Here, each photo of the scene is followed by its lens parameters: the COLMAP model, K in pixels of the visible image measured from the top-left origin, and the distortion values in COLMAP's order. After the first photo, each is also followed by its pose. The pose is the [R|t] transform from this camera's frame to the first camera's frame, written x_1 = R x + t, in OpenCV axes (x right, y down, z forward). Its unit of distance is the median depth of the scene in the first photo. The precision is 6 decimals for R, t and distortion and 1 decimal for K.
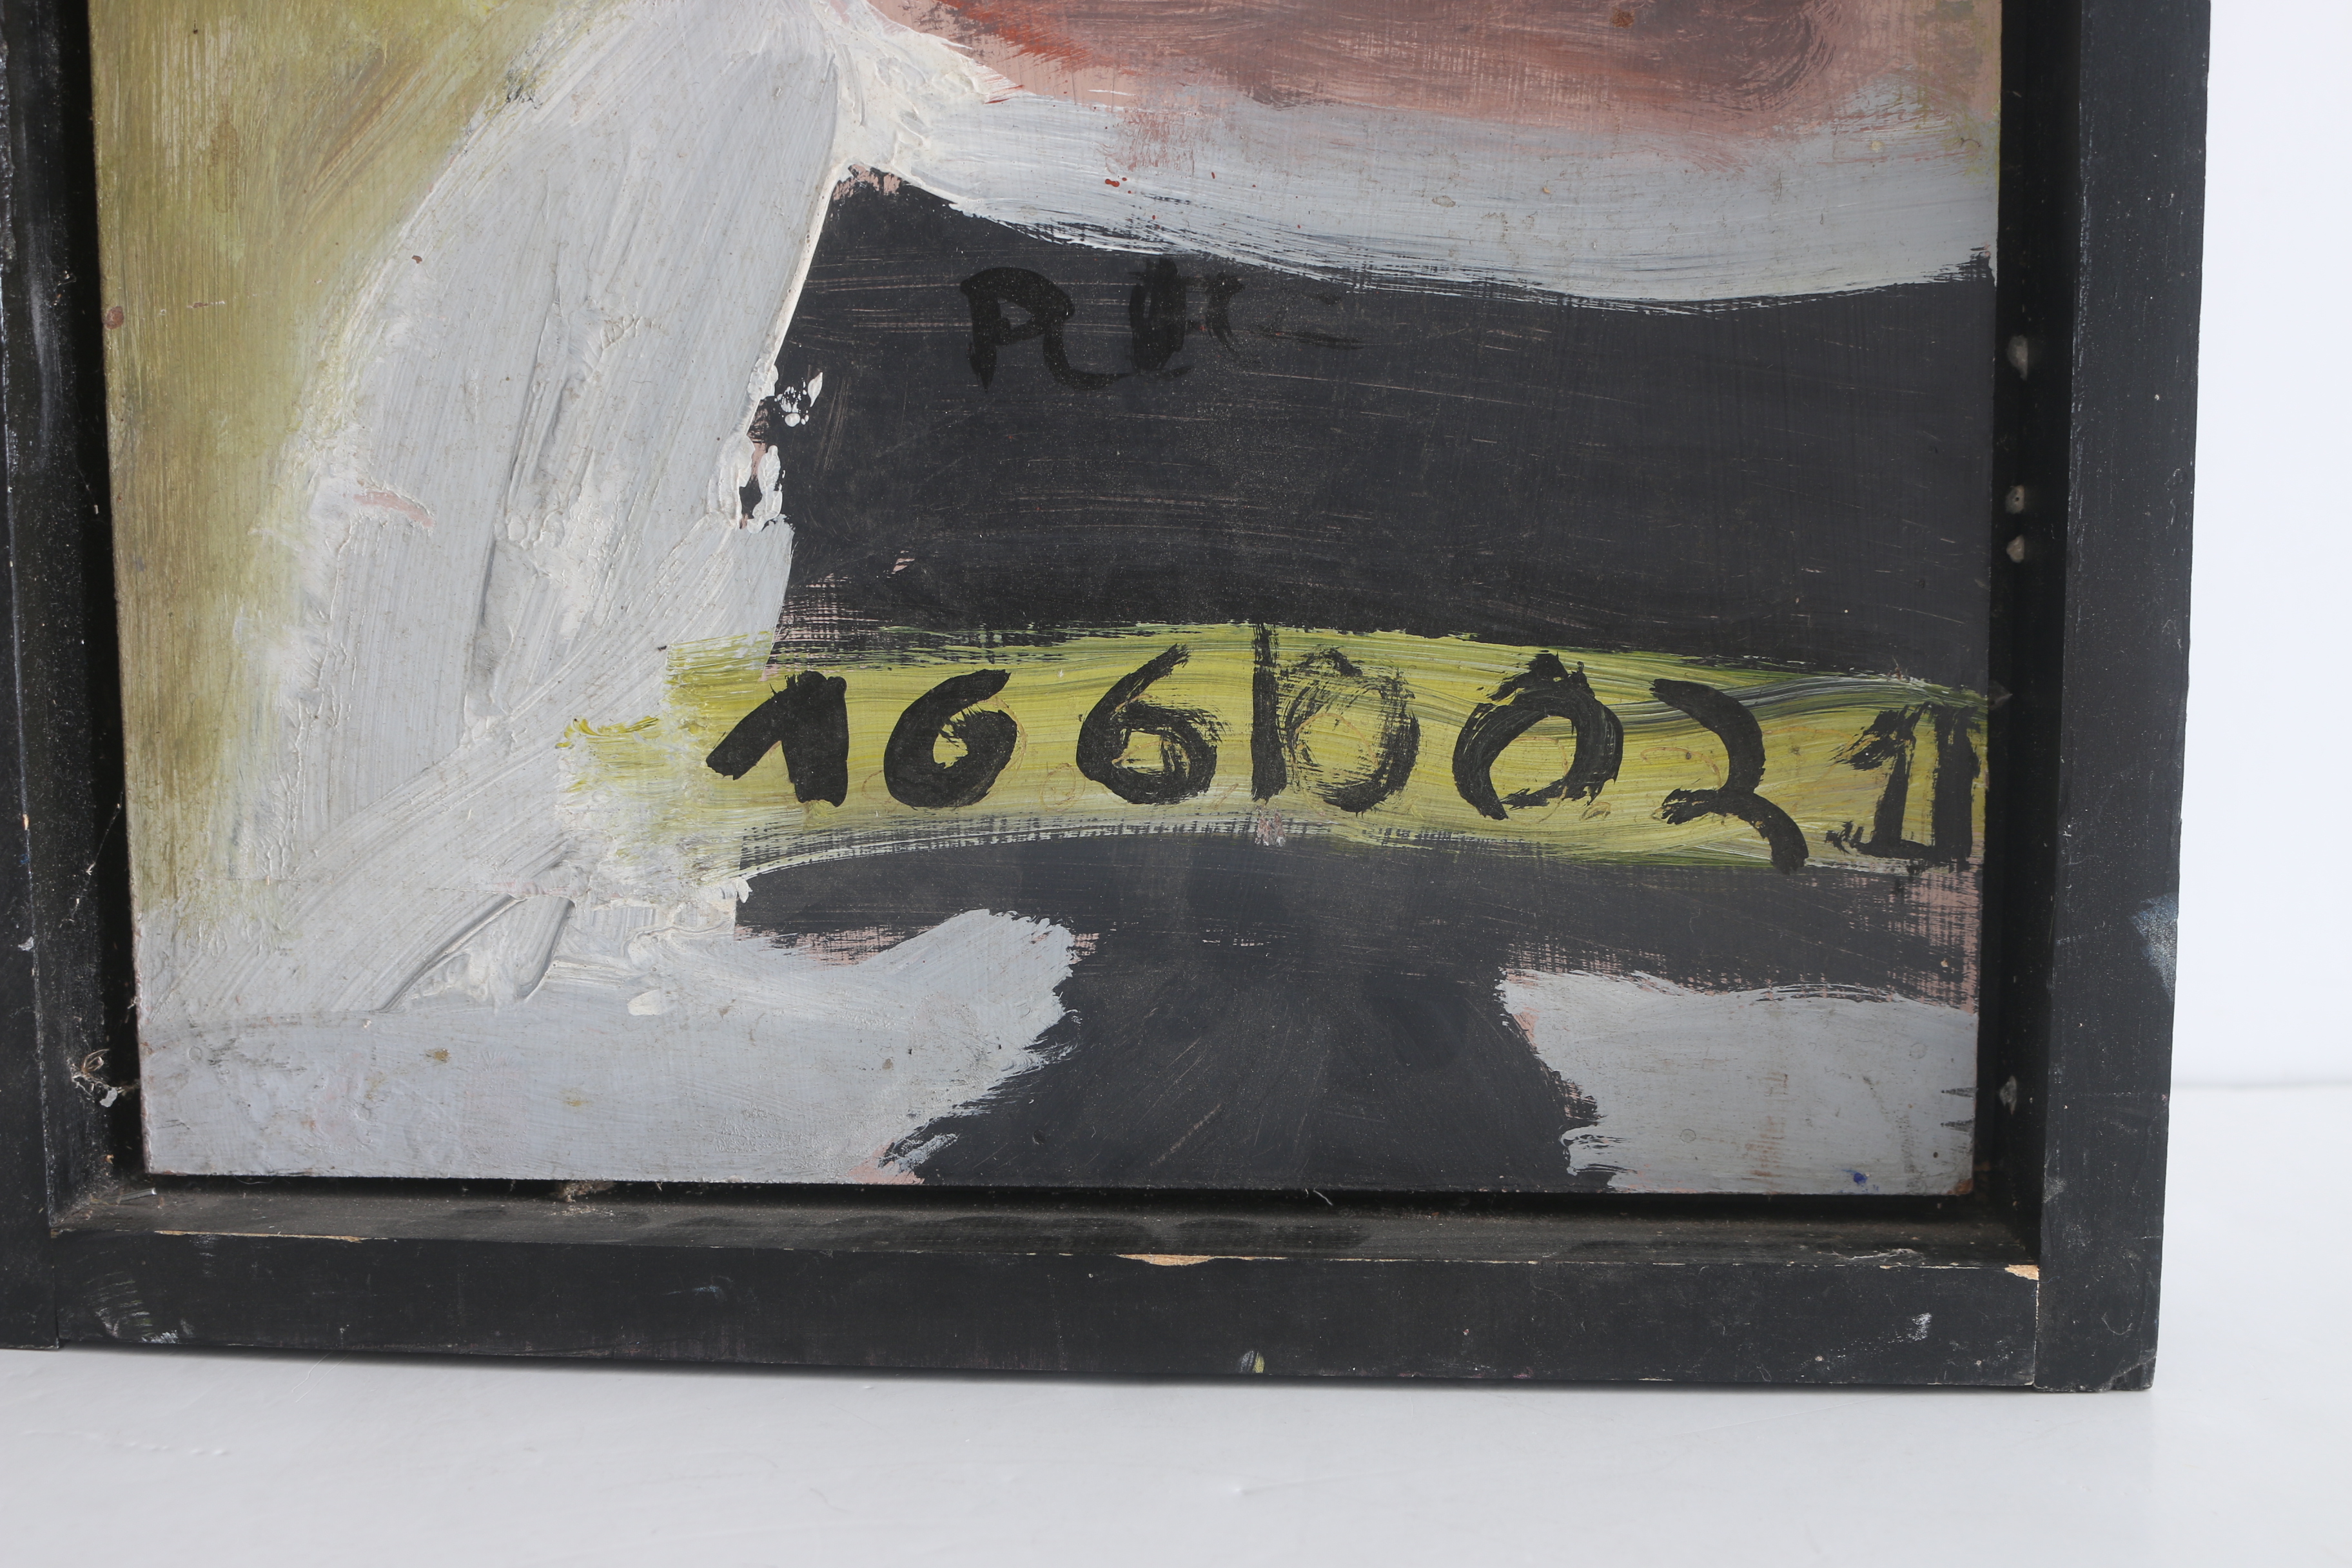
lens RADIAL K [[2921.9, 0, 1180.5], [0, 2921.9, 785.3], [0, 0, 1]] dist [-0.107399, 0.000000]
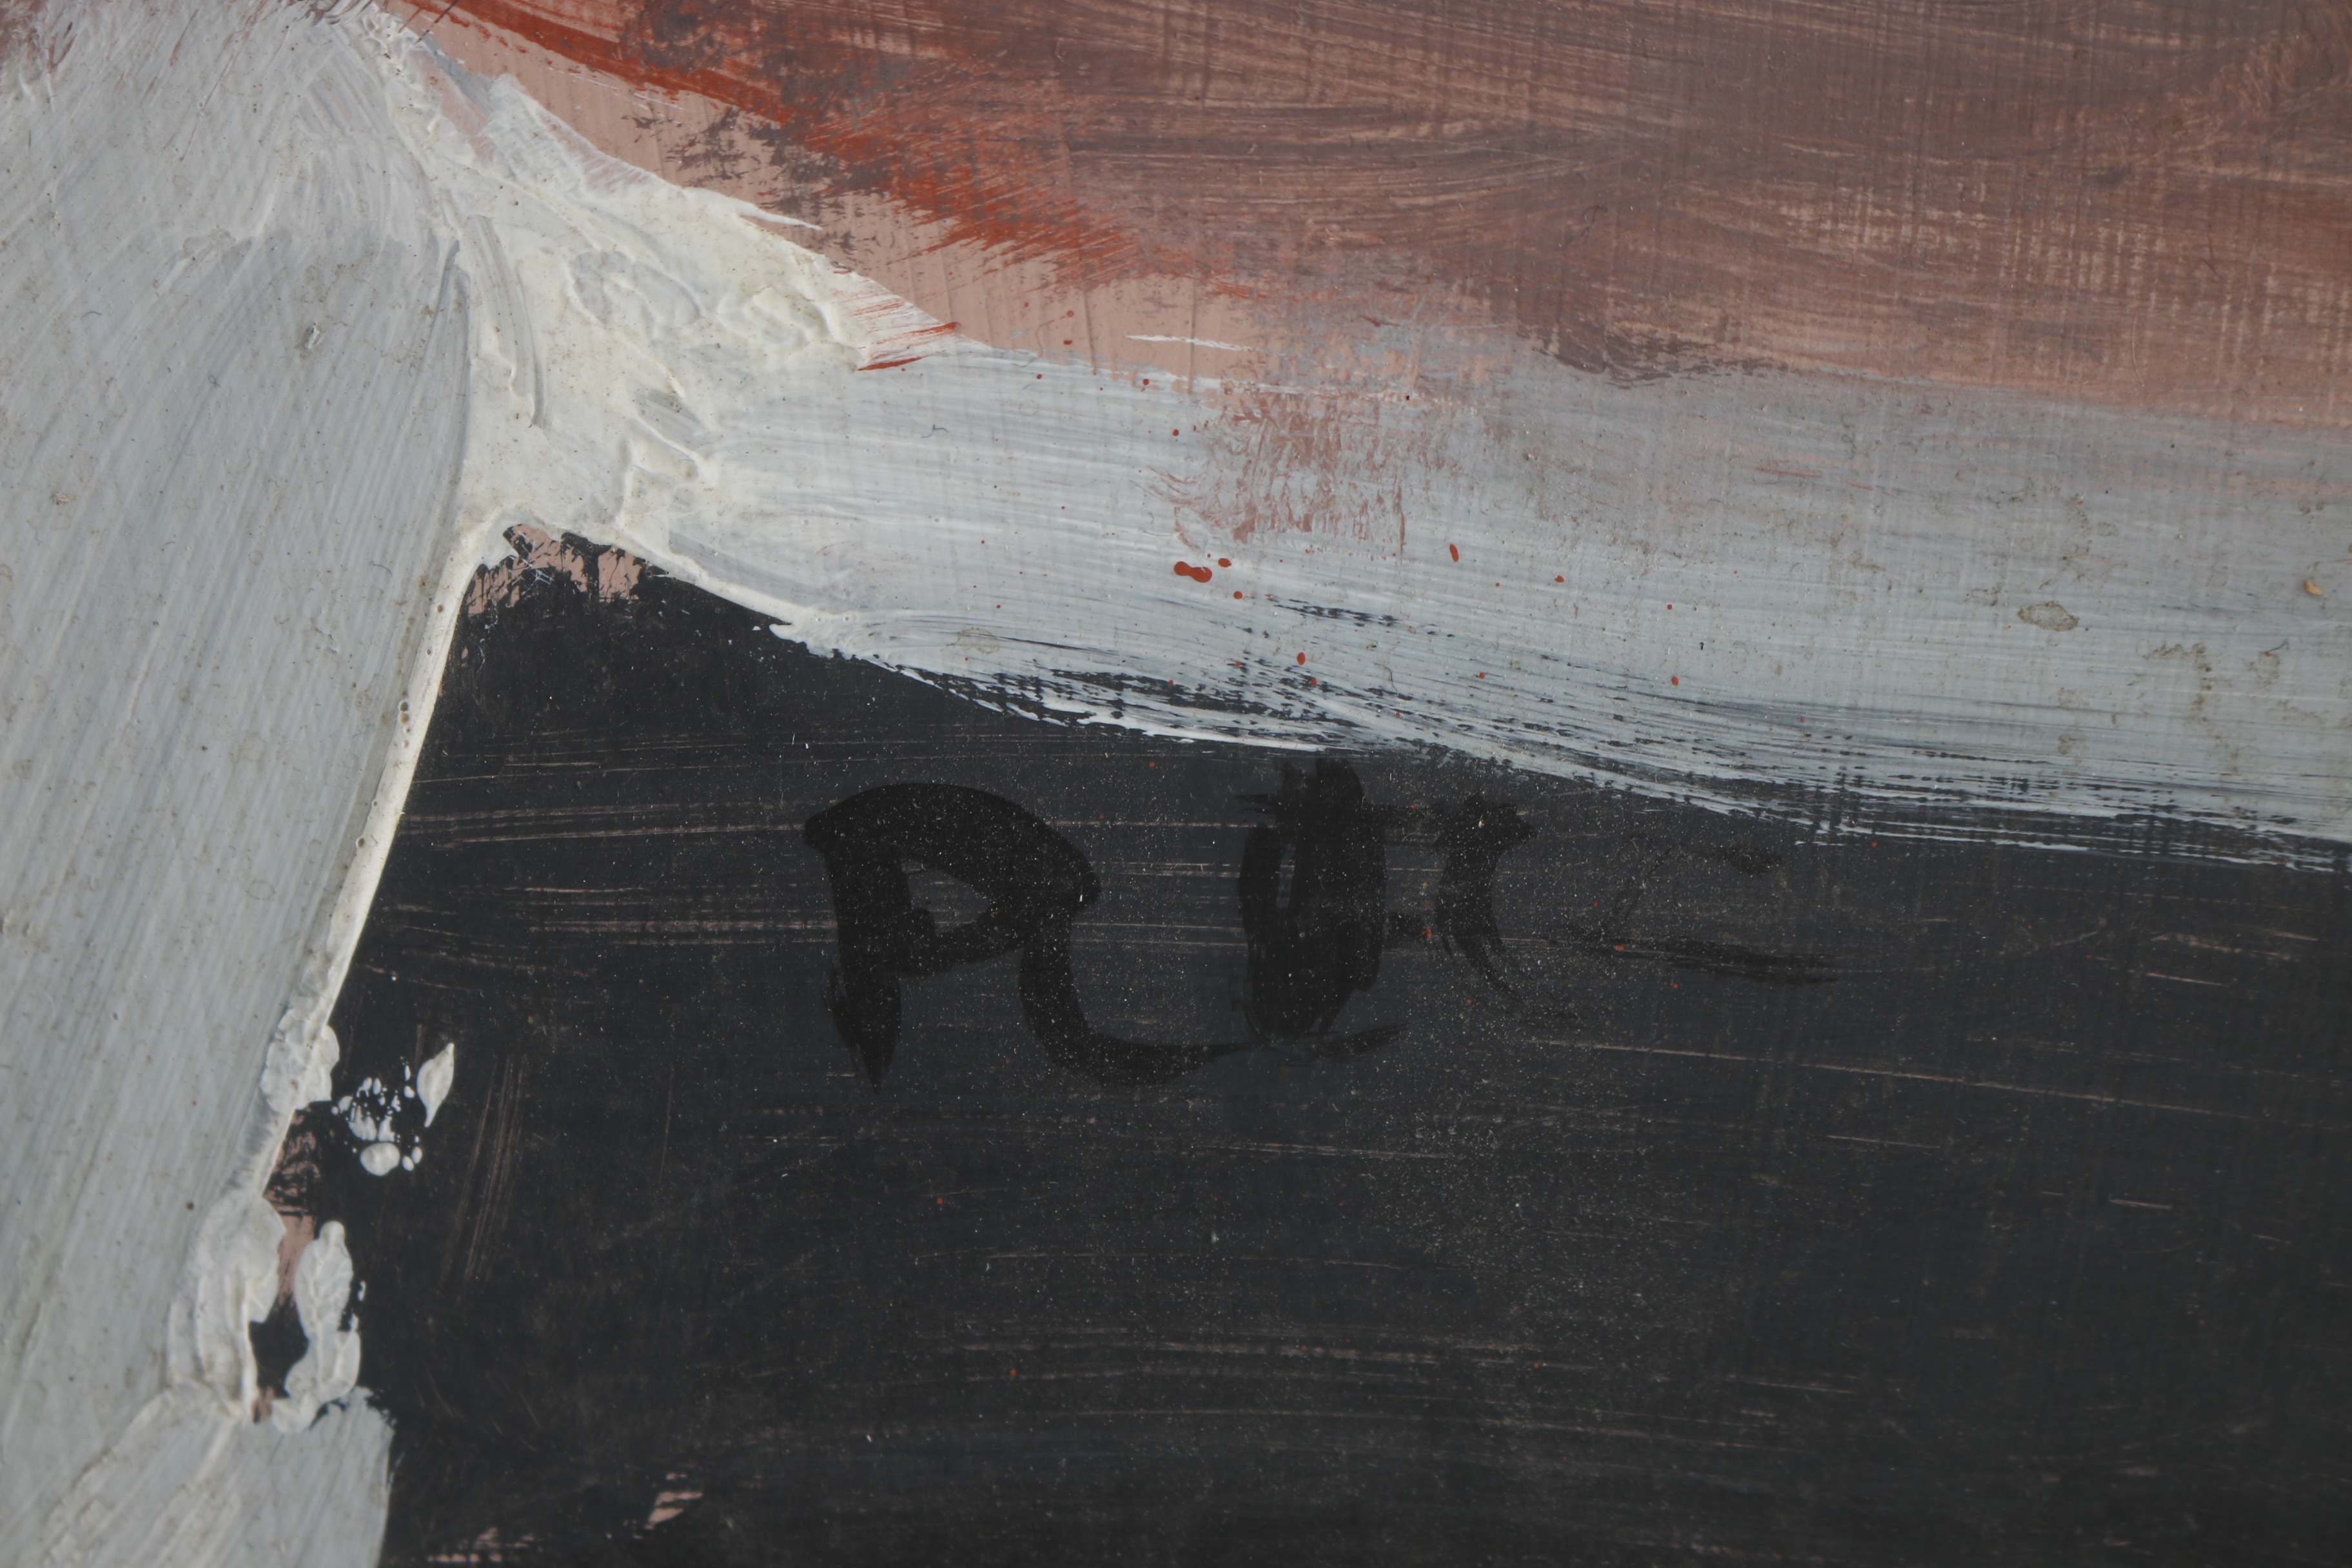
lens RADIAL K [[5465.5, 0, 1175.0], [0, 5465.5, 783.7], [0, 0, 1]] dist [-0.023214, 0.000000]
pose [[0.998982, 0.004319, -0.044907, 0.006872], [-0.010982, 0.988743, -0.149222, -0.069748], [0.043757, 0.149563, 0.987783, 0.281343]]
